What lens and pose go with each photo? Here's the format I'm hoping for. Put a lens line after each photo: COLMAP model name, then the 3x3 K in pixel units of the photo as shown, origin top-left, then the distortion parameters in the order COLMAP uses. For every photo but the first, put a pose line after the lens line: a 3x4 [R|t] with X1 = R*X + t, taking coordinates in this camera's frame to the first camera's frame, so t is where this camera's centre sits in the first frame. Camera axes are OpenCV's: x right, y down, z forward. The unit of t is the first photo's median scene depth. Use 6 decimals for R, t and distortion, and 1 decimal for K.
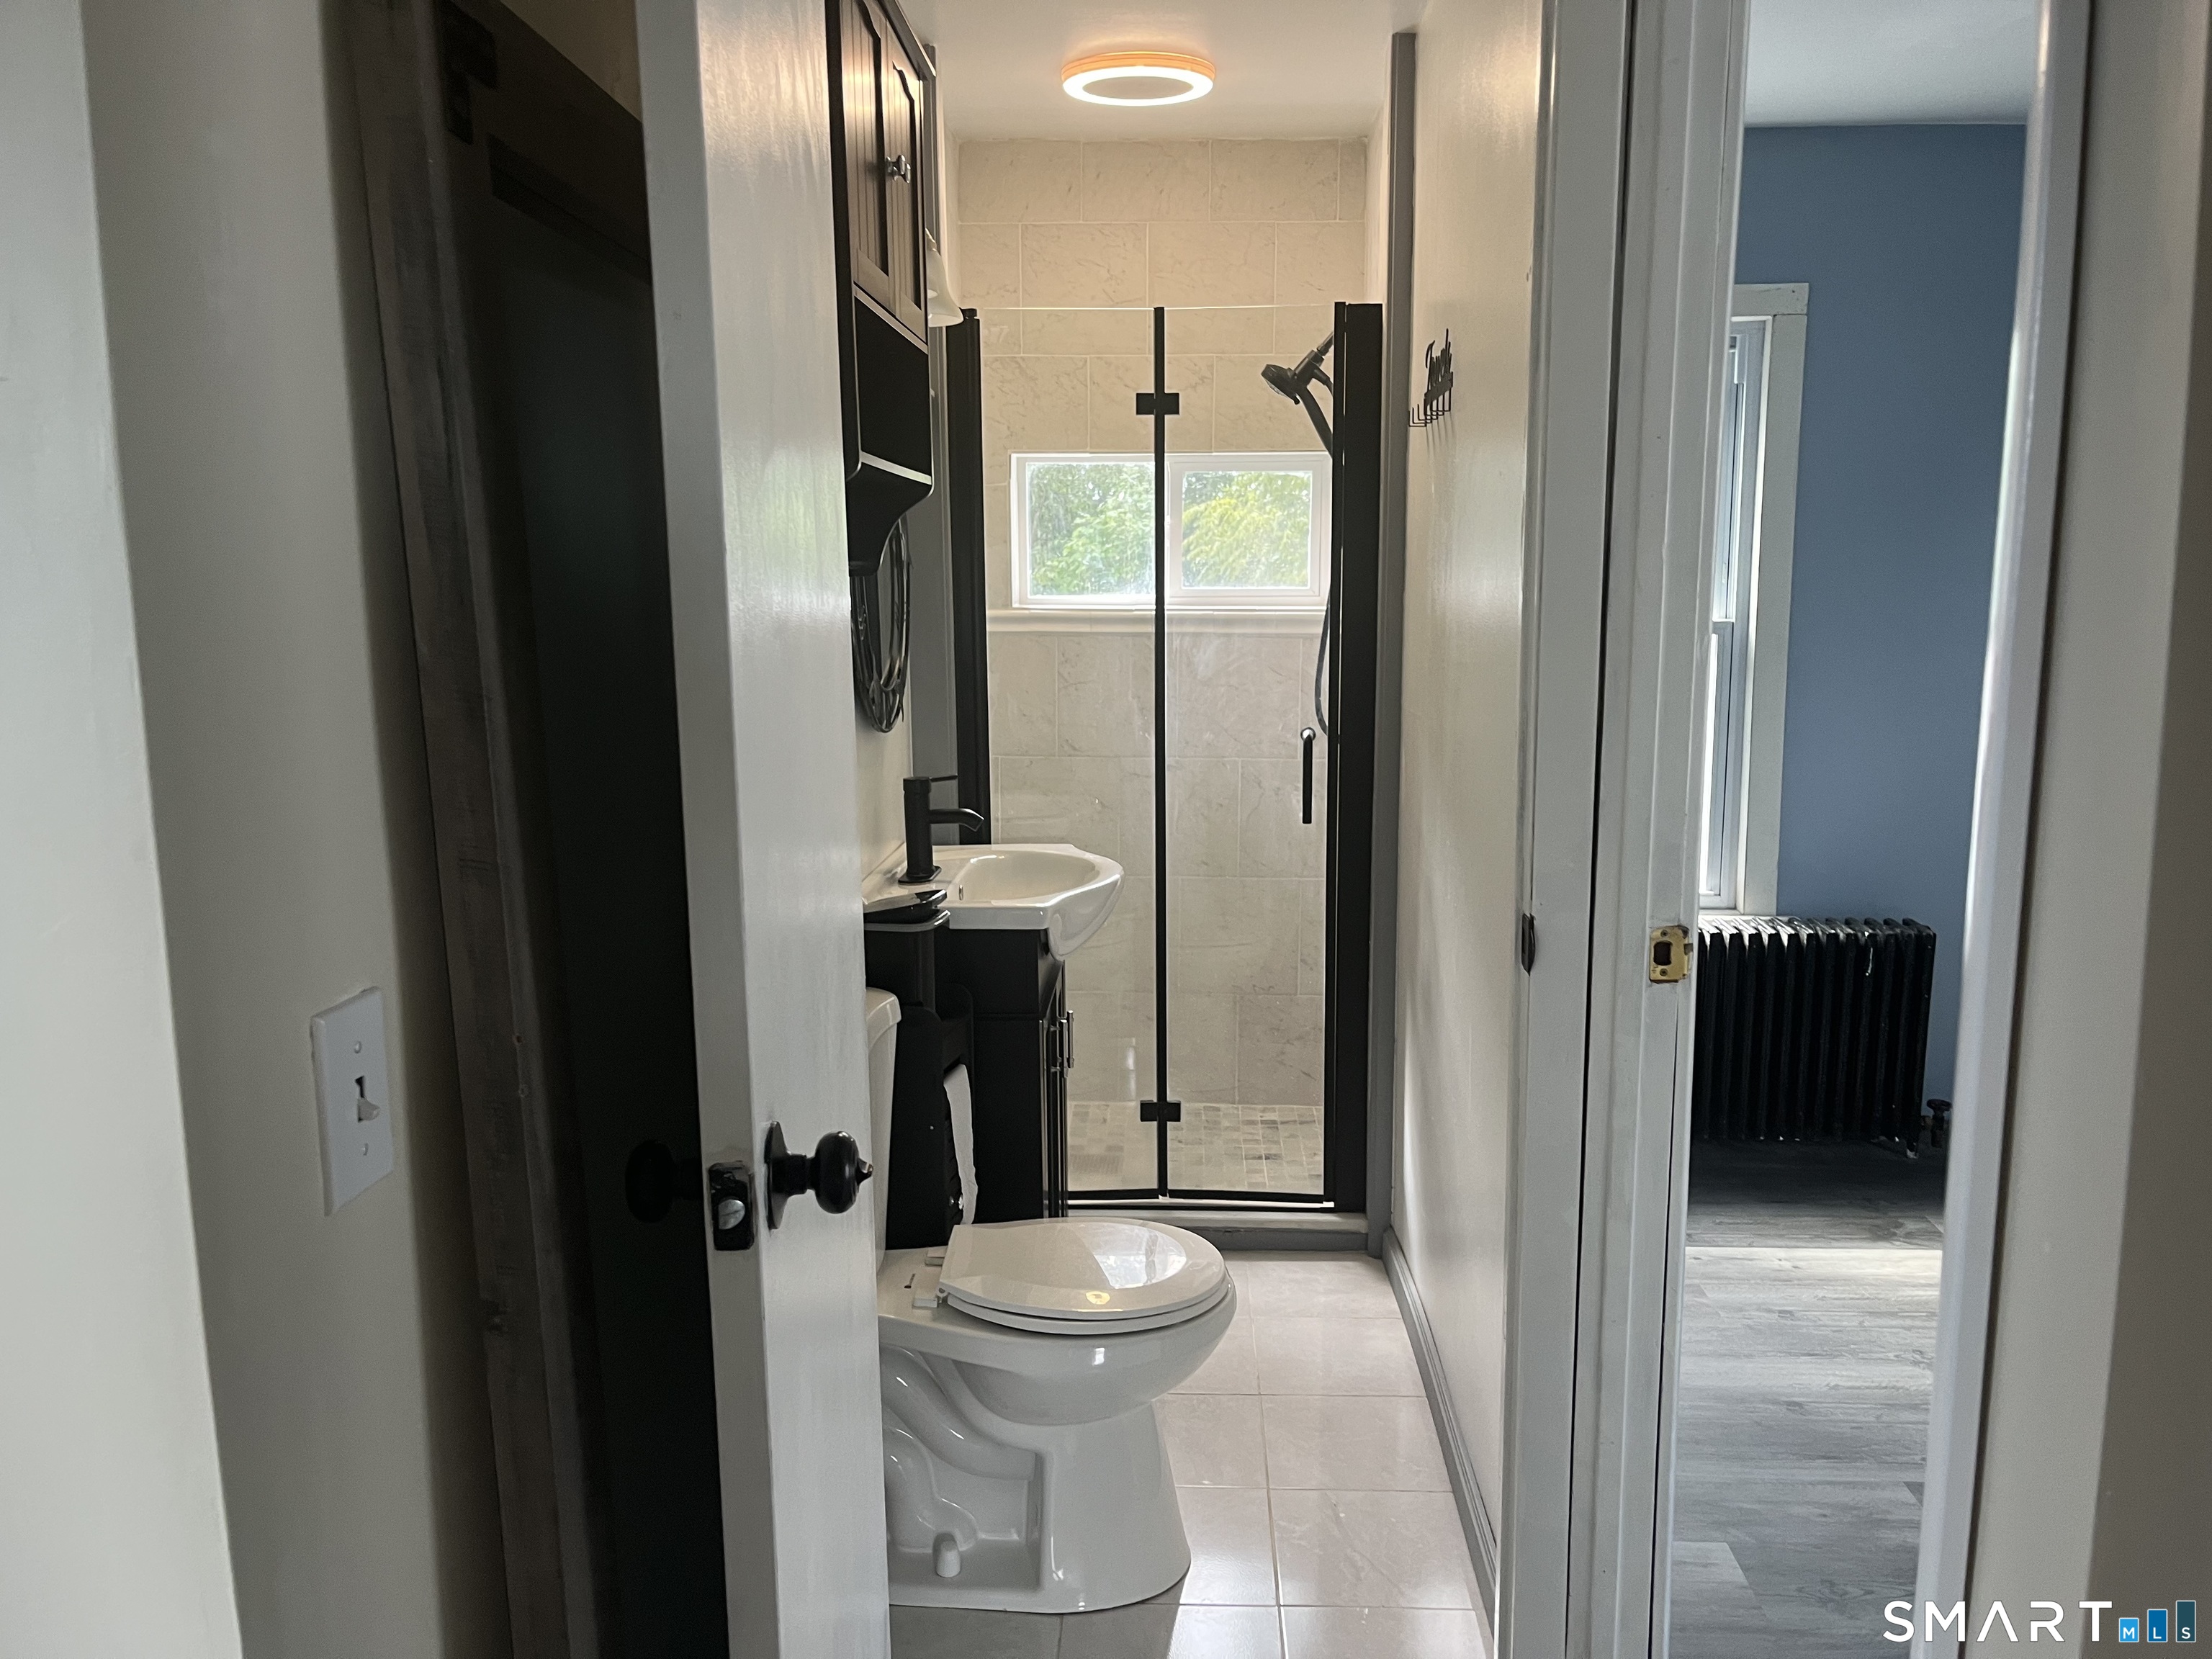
lens RADIAL K [[1674.3, 0, 1105.9], [0, 1674.3, 830.7], [0, 0, 1]] dist [0.005013, 0.006555]
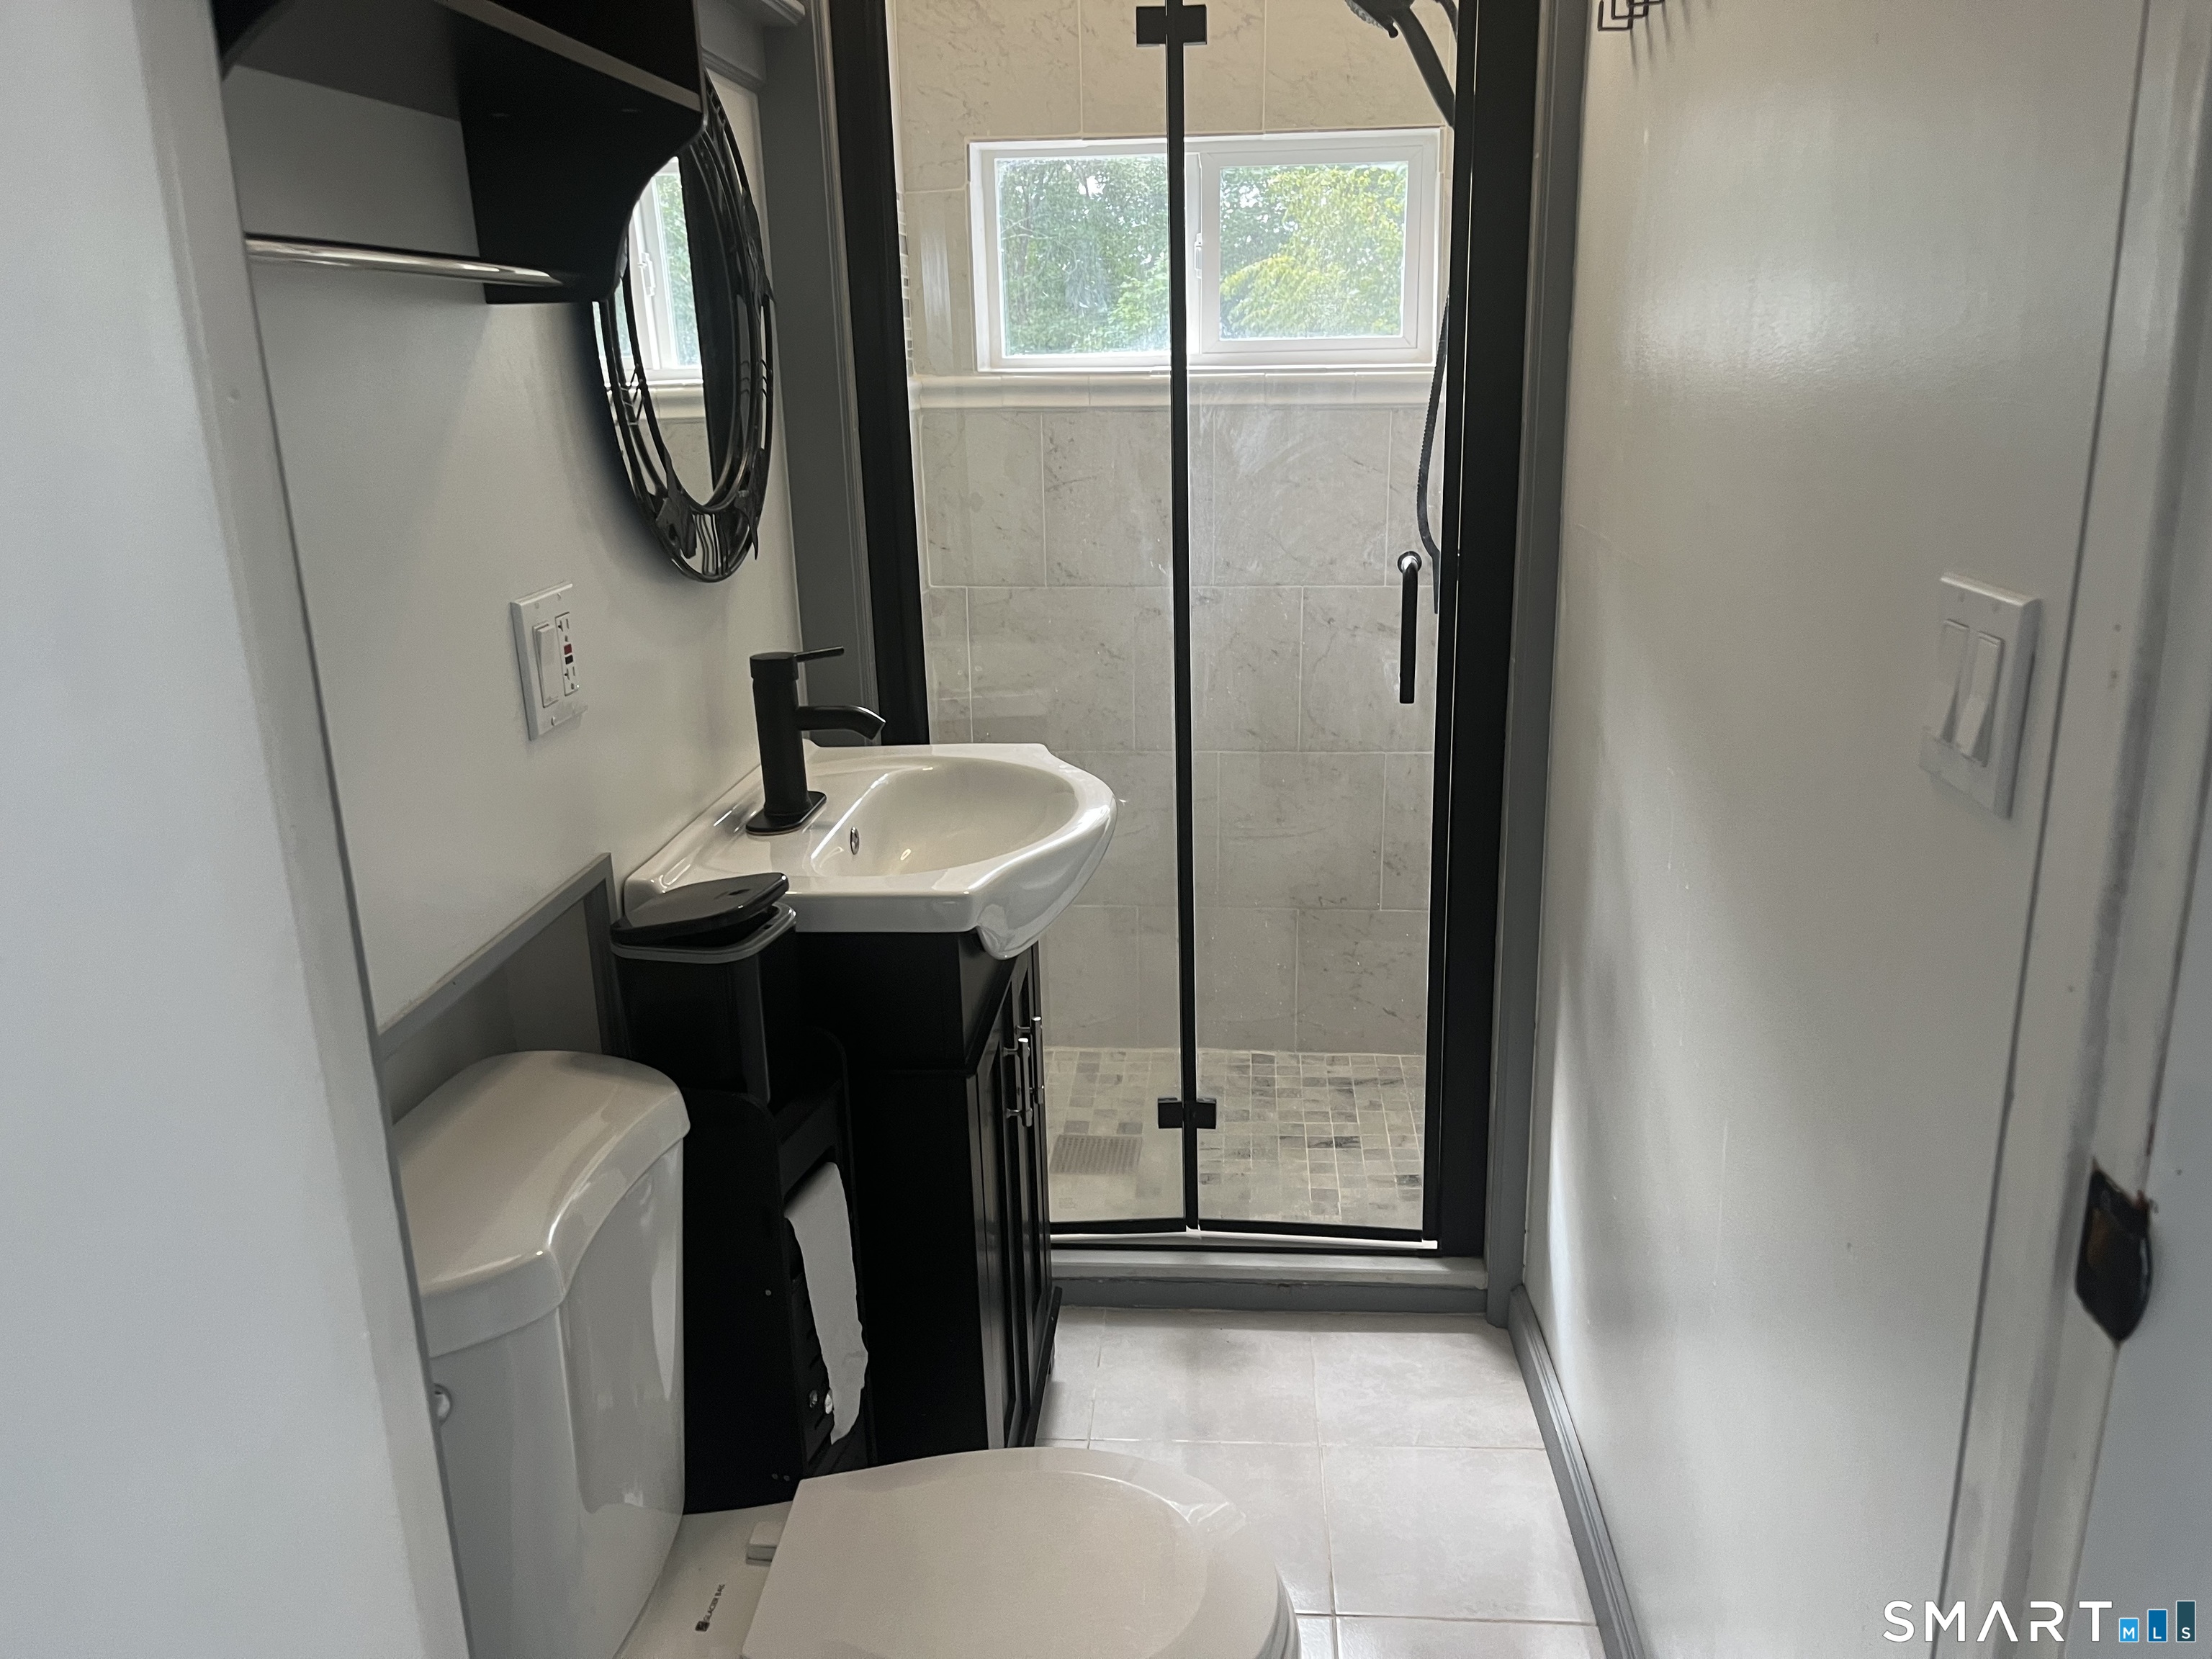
lens RADIAL K [[1674.3, 0, 1106.8], [0, 1674.3, 836.6], [0, 0, 1]] dist [0.005013, 0.006555]
pose [[0.999386, -0.008566, -0.033971, 0.024418], [0.012974, 0.991201, 0.131725, -0.038632], [0.032544, -0.132085, 0.990704, 0.332965]]
